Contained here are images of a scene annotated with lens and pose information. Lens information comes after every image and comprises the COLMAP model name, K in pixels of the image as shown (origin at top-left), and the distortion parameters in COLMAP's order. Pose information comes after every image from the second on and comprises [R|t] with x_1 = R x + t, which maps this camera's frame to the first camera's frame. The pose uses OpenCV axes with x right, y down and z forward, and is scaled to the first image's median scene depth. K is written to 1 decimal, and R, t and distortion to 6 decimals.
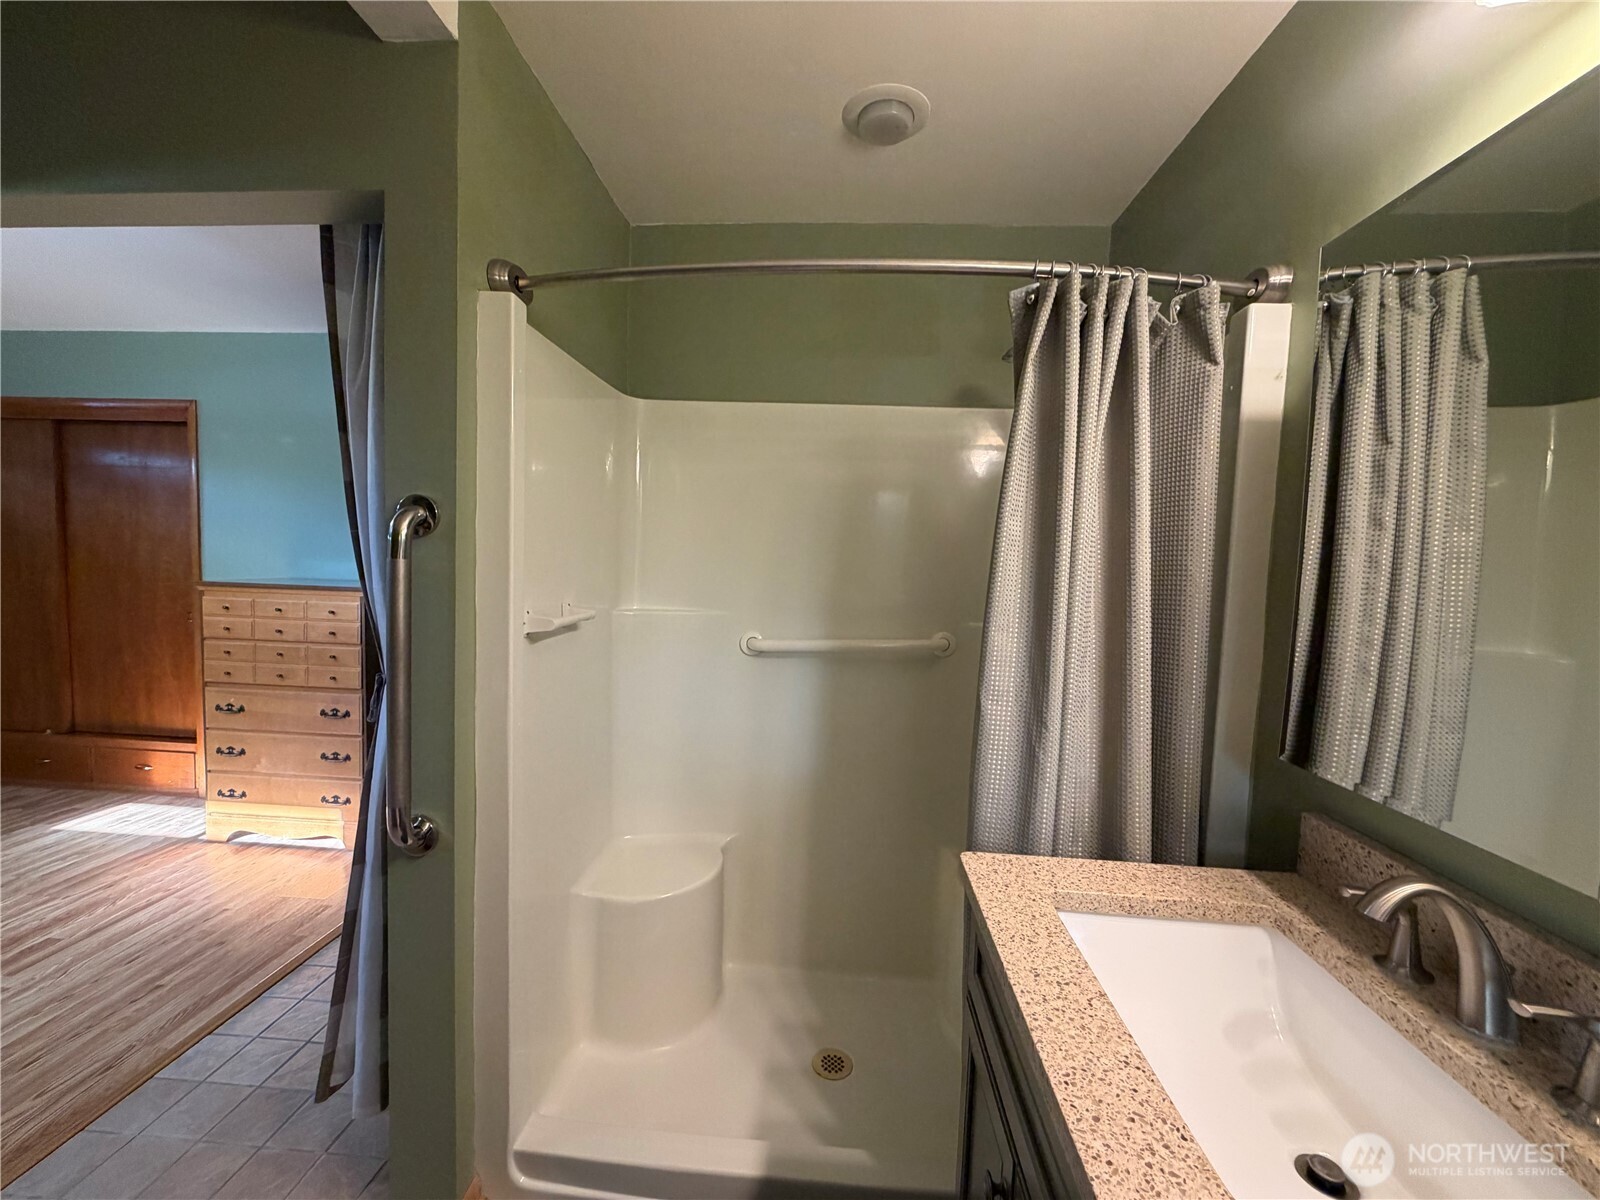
lens RADIAL K [[639.9, 0, 801.4], [0, 639.9, 596.5], [0, 0, 1]] dist [0.001566, -0.000657]
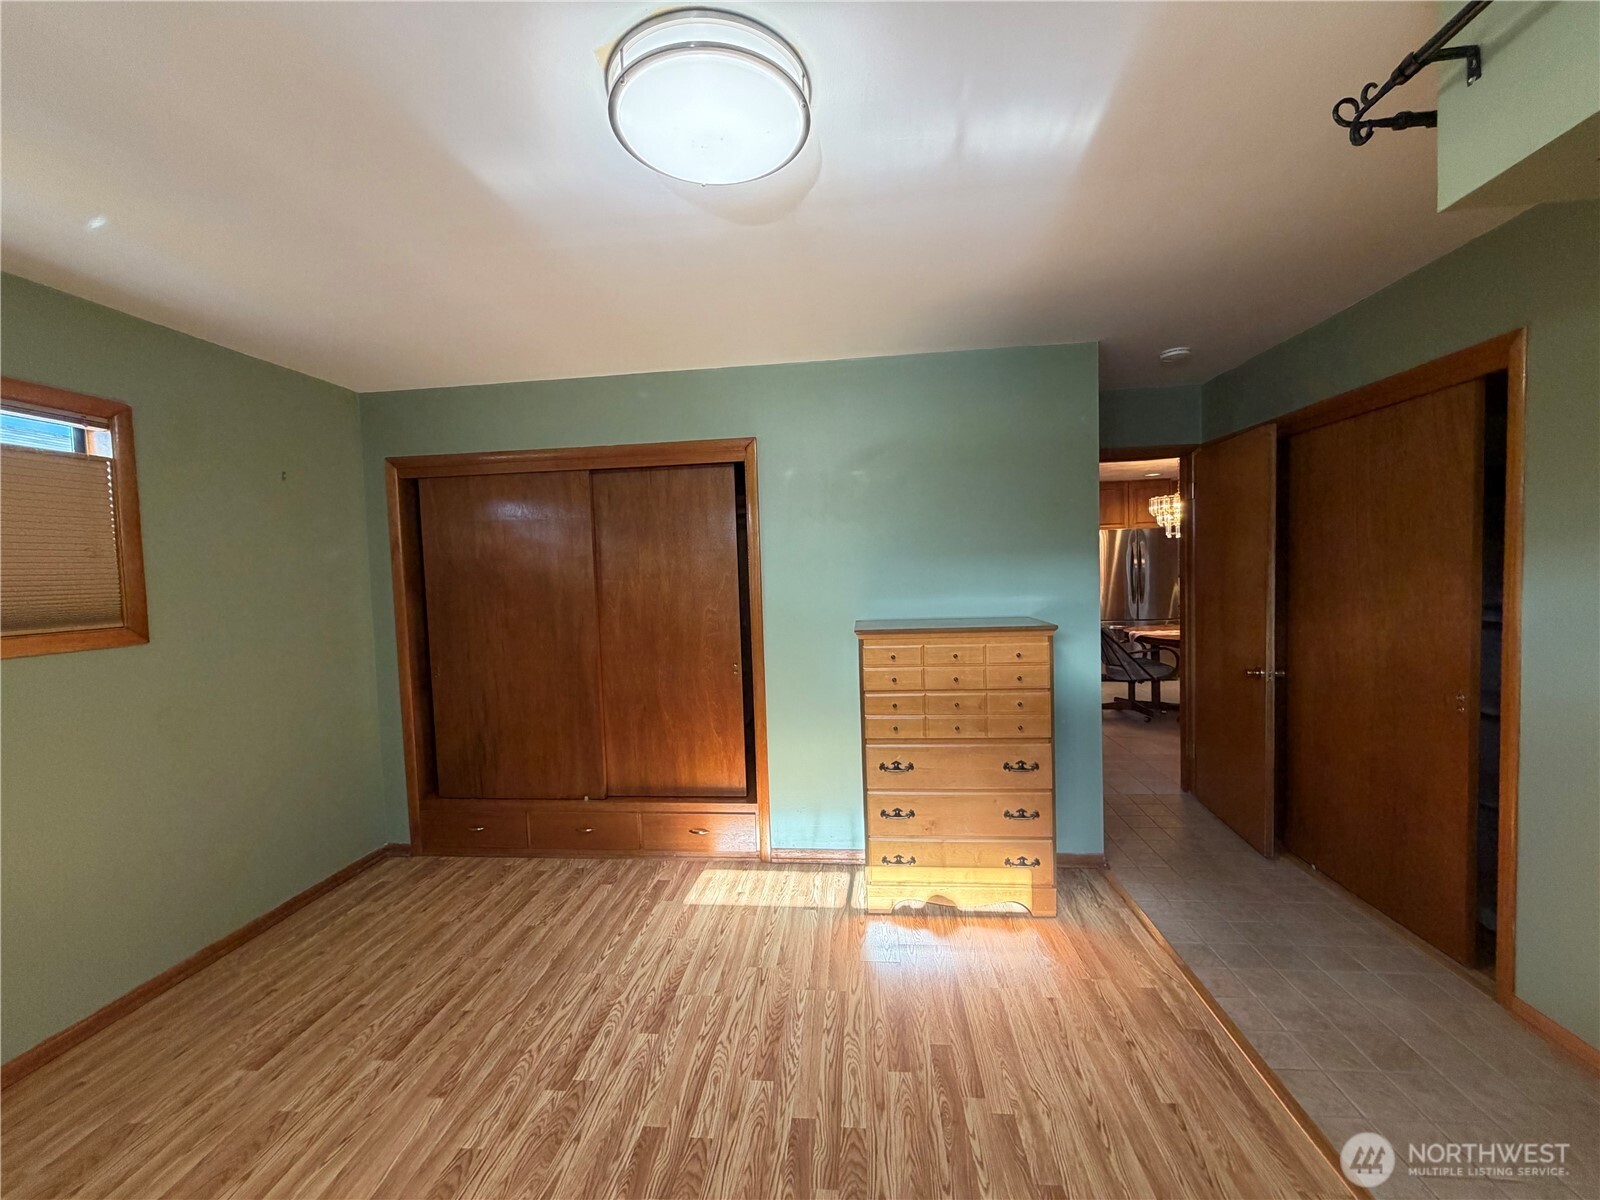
lens RADIAL K [[639.9, 0, 791.6], [0, 639.9, 596.2], [0, 0, 1]] dist [0.001566, -0.000657]
pose [[0.996441, -0.067851, -0.050020, -0.969608], [0.067009, 0.997584, -0.018316, -0.060957], [0.051142, 0.014899, 0.998580, 0.074156]]
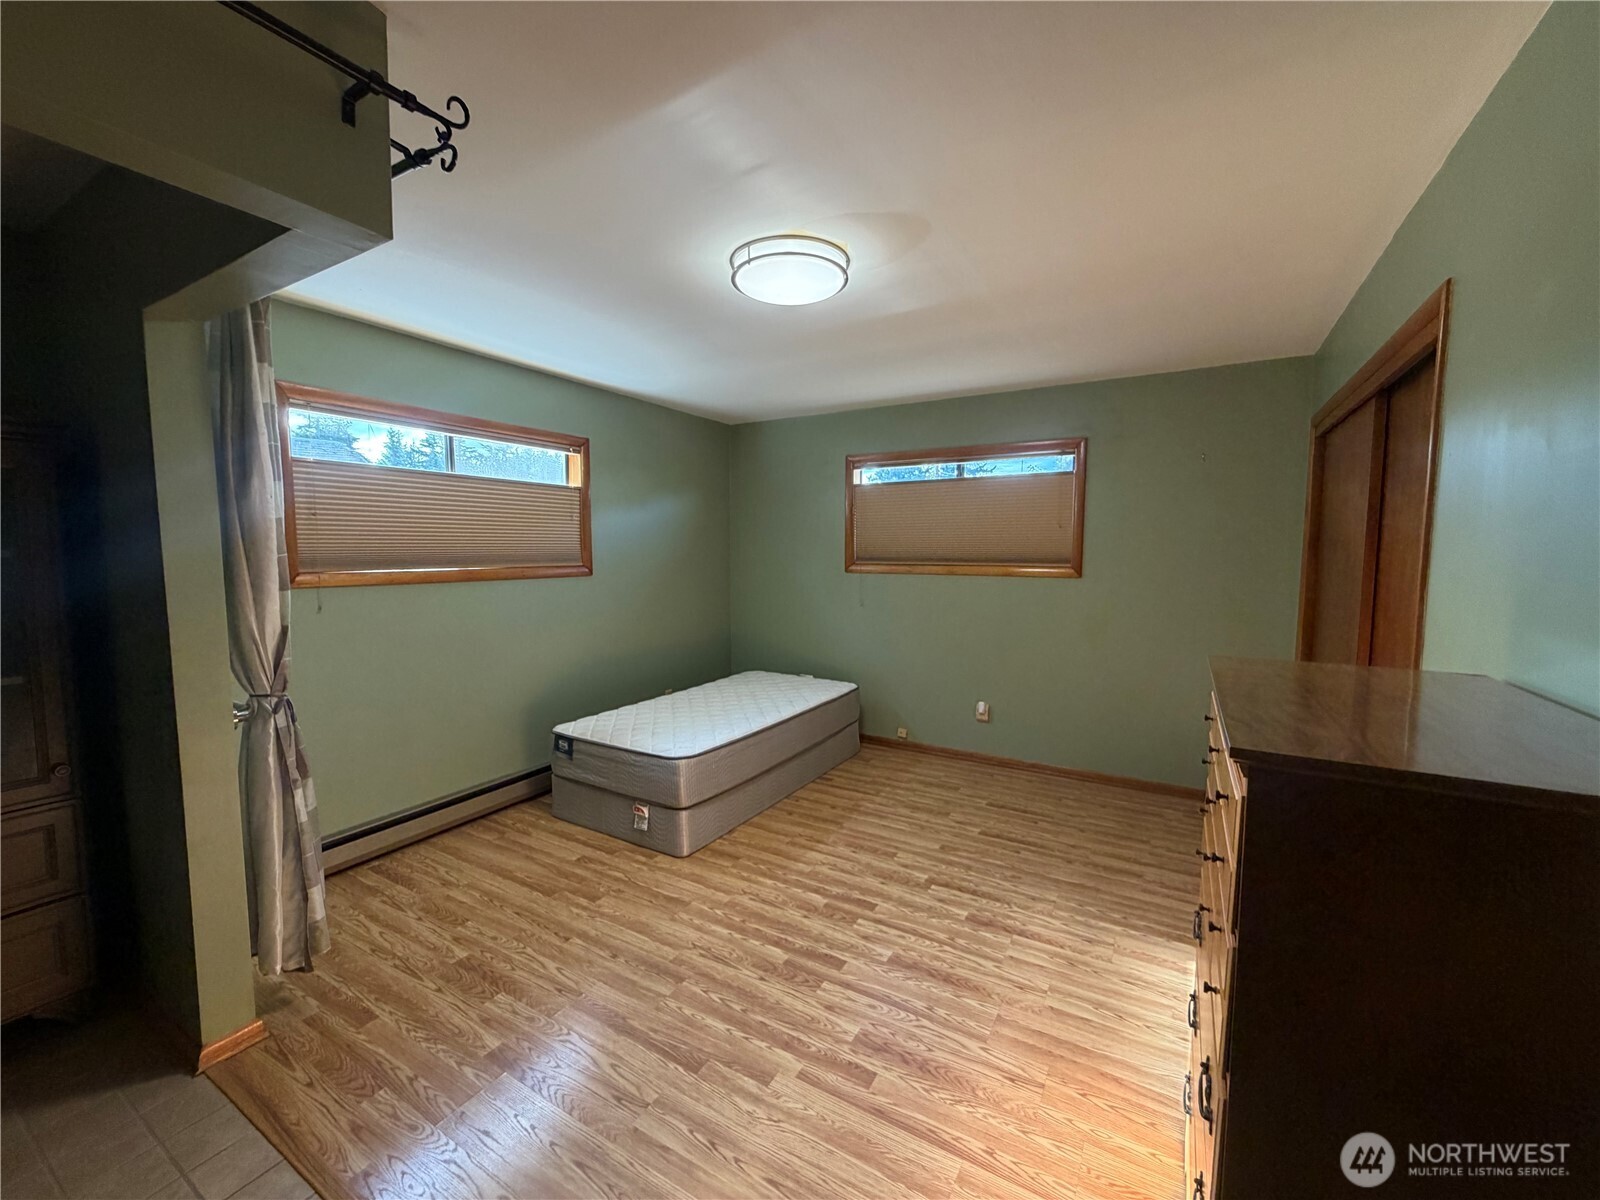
lens RADIAL K [[639.9, 0, 800.8], [0, 639.9, 600.8], [0, 0, 1]] dist [0.001566, -0.000657]
pose [[-0.453873, 0.034113, -0.890413, -0.334057], [-0.070158, 0.994797, 0.073874, -0.079948], [0.888300, 0.095999, -0.449118, 0.920376]]
